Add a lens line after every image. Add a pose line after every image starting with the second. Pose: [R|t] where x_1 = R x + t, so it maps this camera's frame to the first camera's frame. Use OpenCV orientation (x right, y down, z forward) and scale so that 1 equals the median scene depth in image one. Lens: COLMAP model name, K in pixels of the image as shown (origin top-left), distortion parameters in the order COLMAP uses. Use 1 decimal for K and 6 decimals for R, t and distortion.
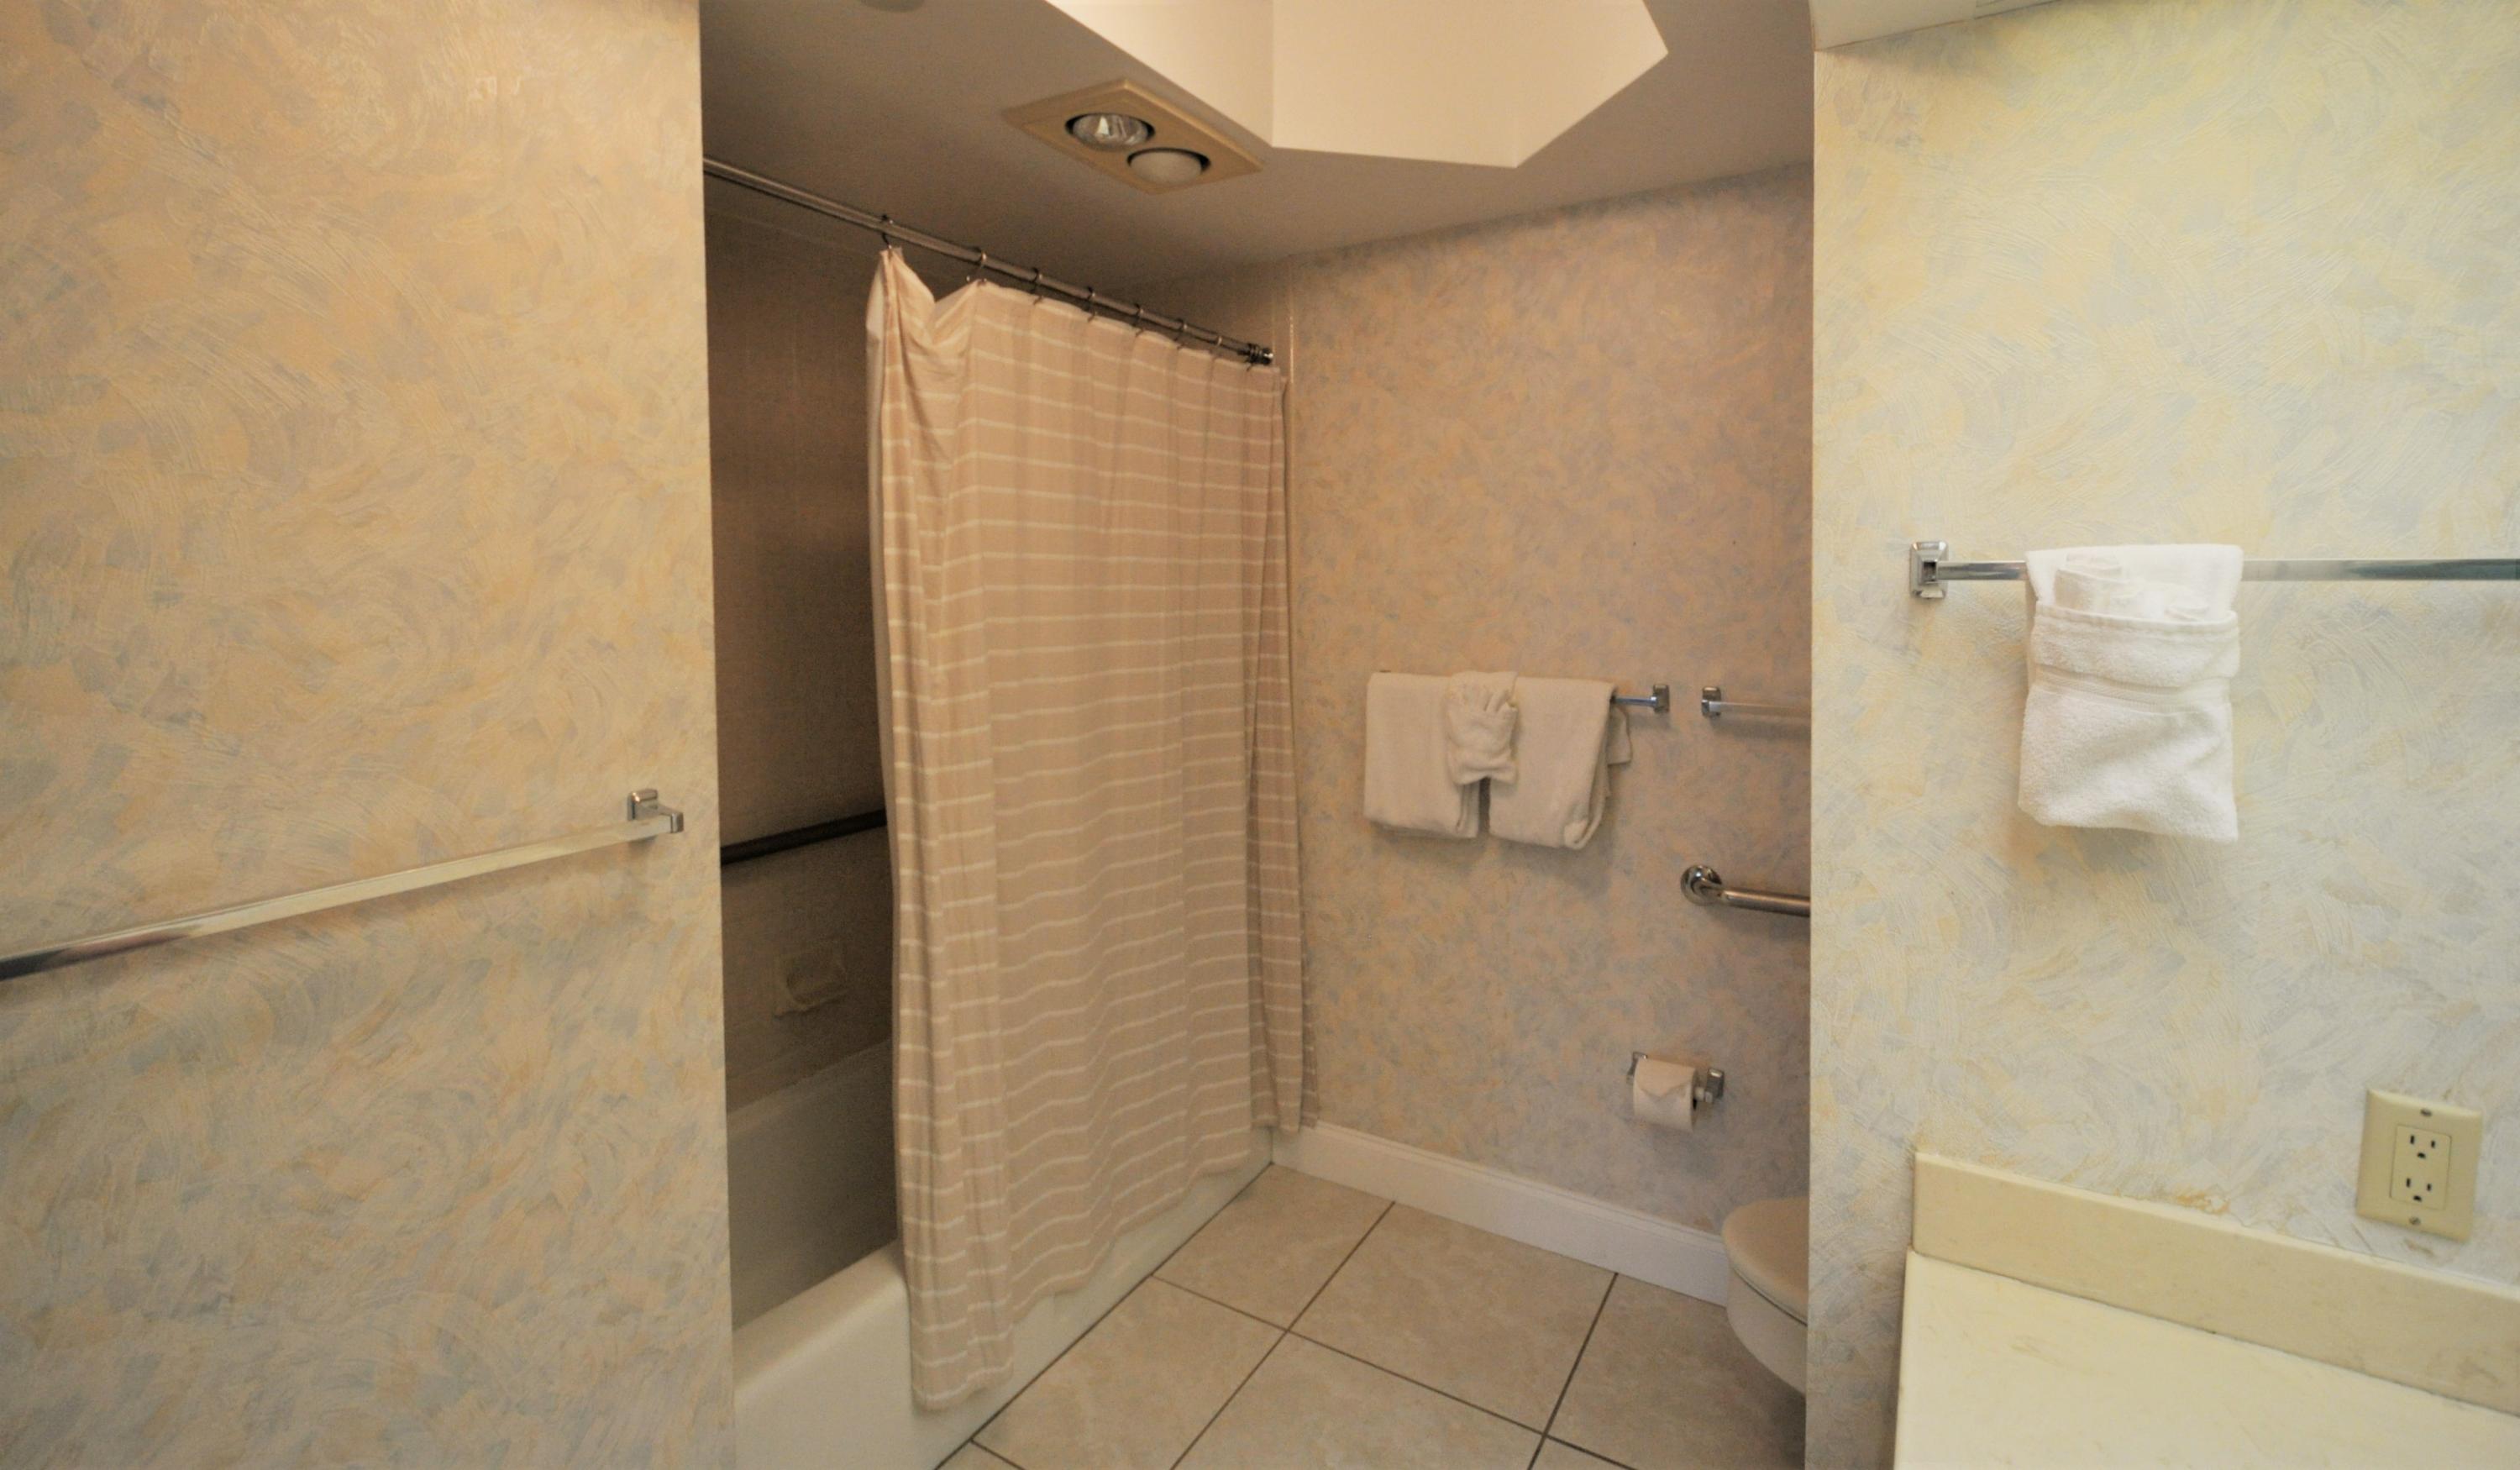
lens RADIAL K [[1098.2, 0, 1265.3], [0, 1098.2, 613.4], [0, 0, 1]] dist [0.002595, 0.000204]
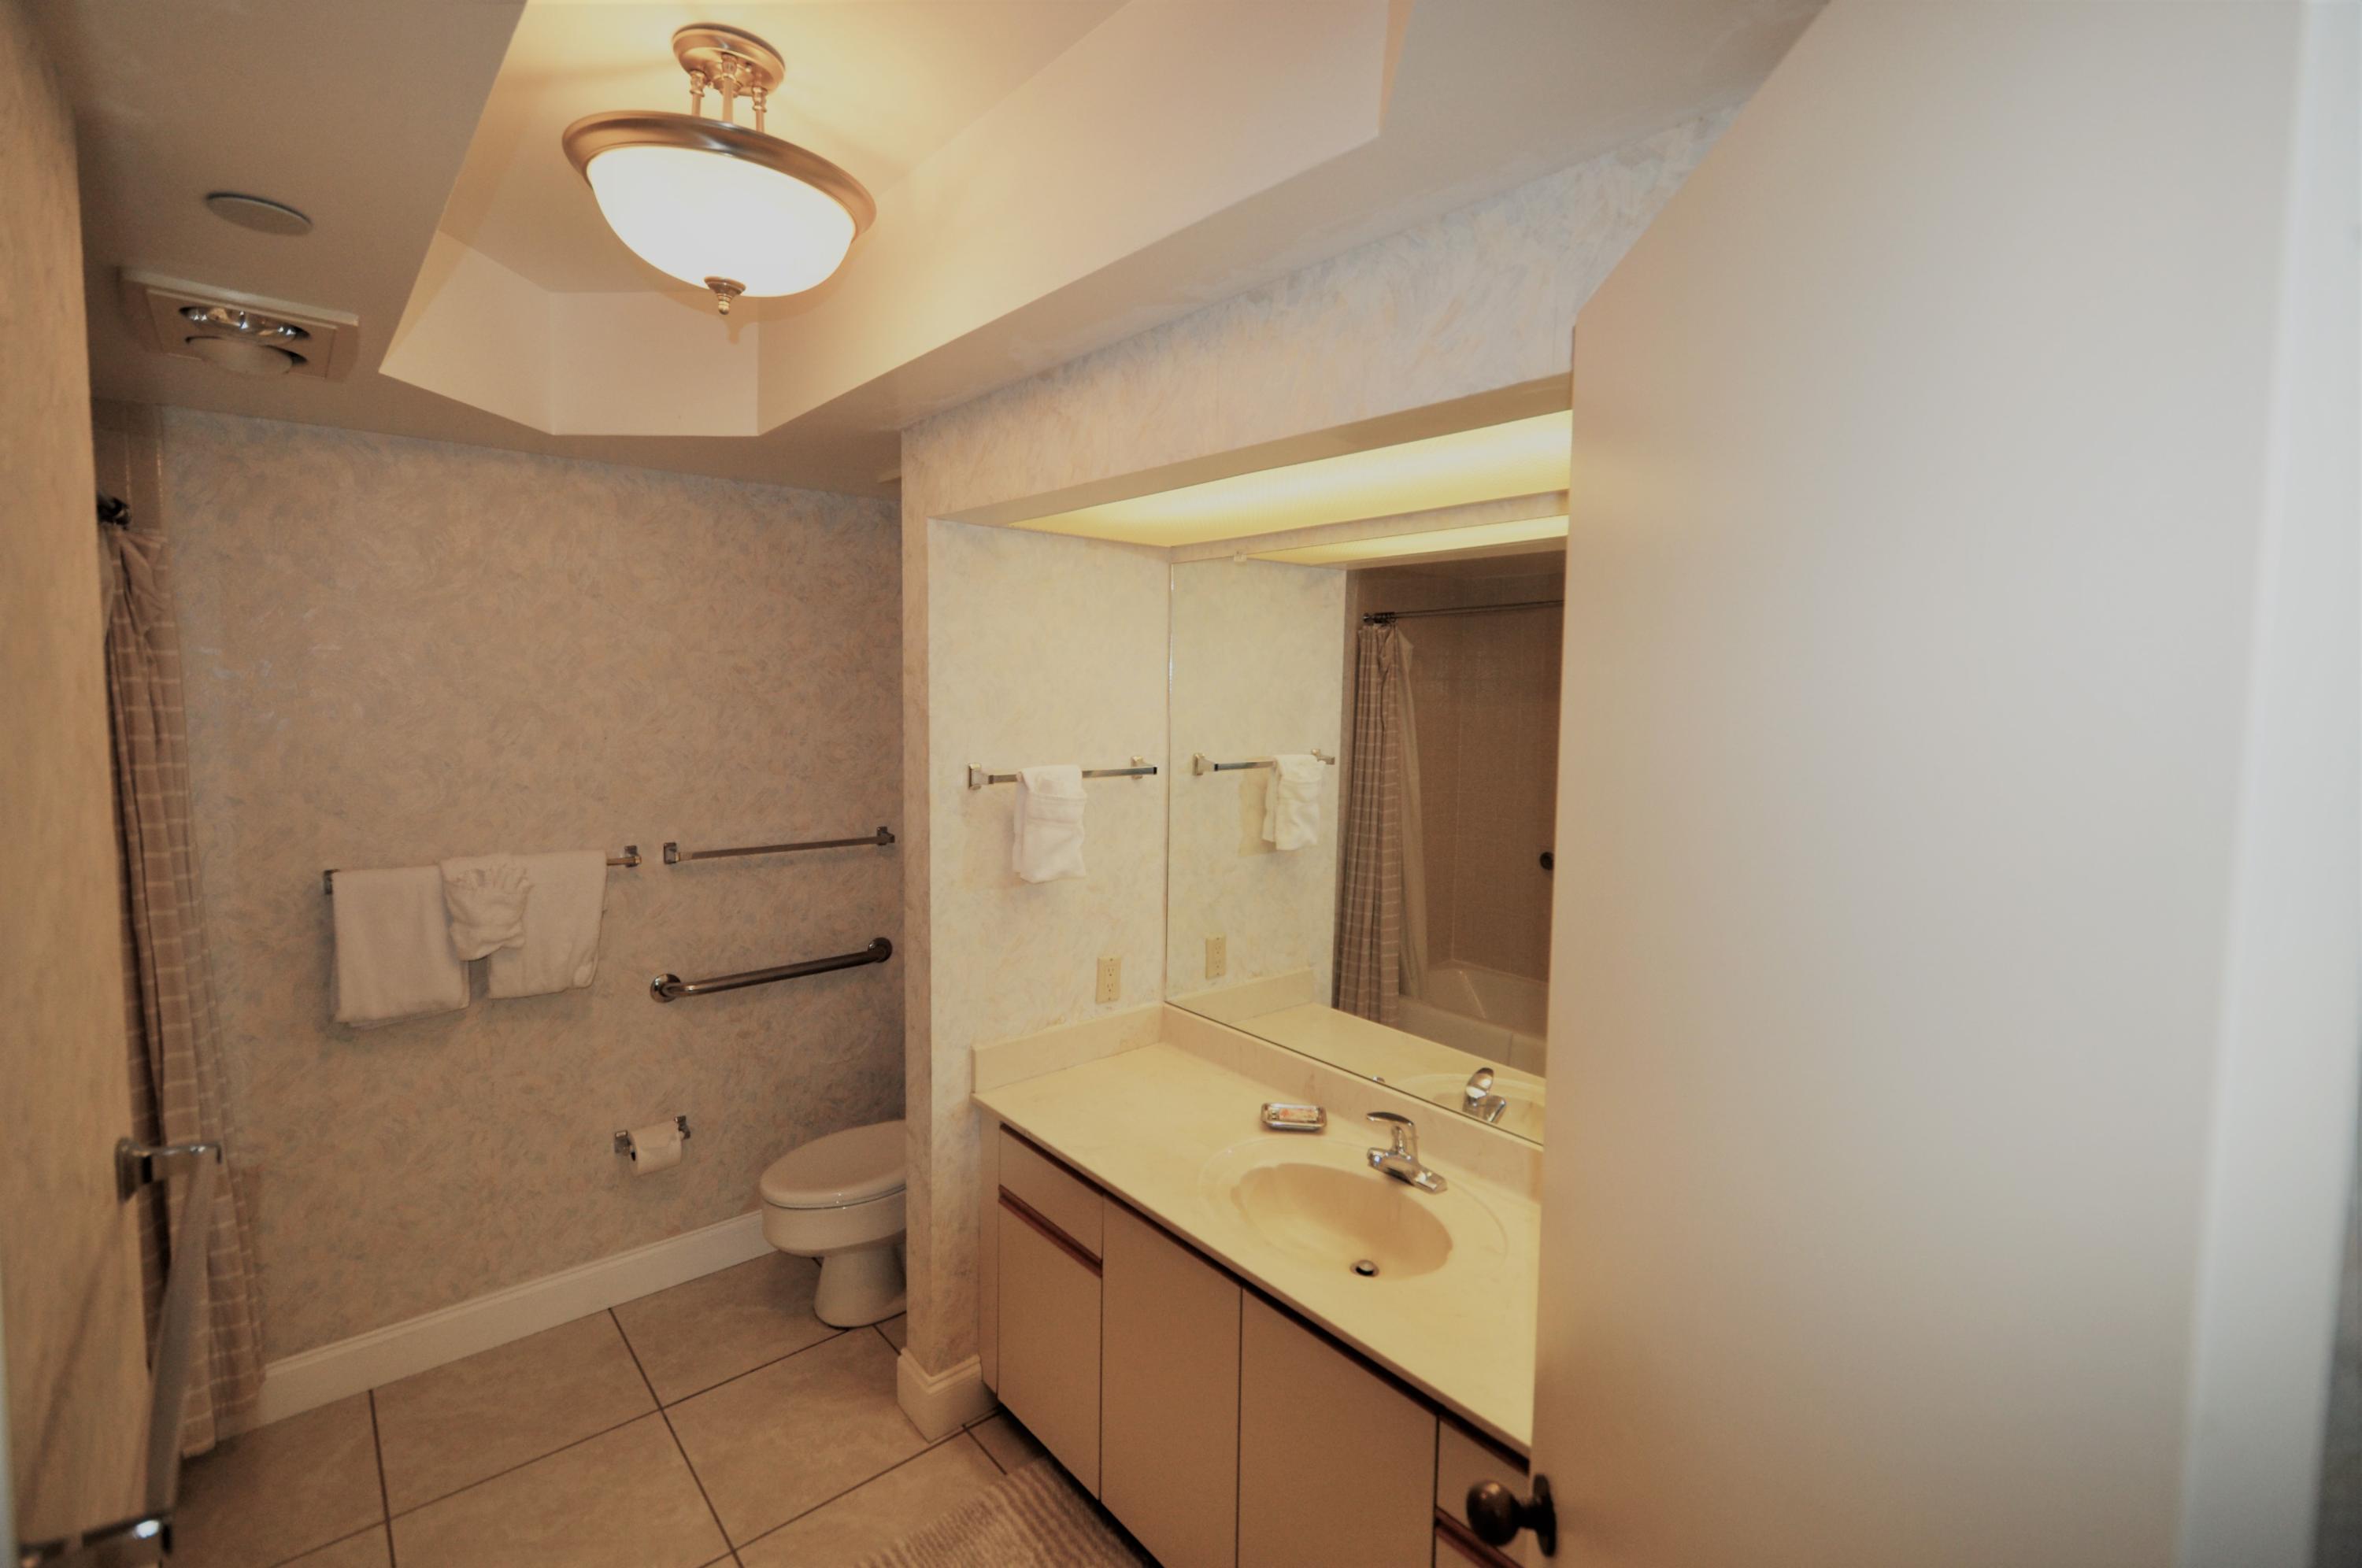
lens RADIAL K [[1040.7, 0, 1181.0], [0, 1040.7, 784.0], [0, 0, 1]] dist [-0.001090, -0.000252]
pose [[0.319070, -0.084756, 0.943934, -0.589932], [0.028561, 0.996401, 0.079813, -0.087716], [-0.947301, 0.001494, 0.320342, -0.013904]]
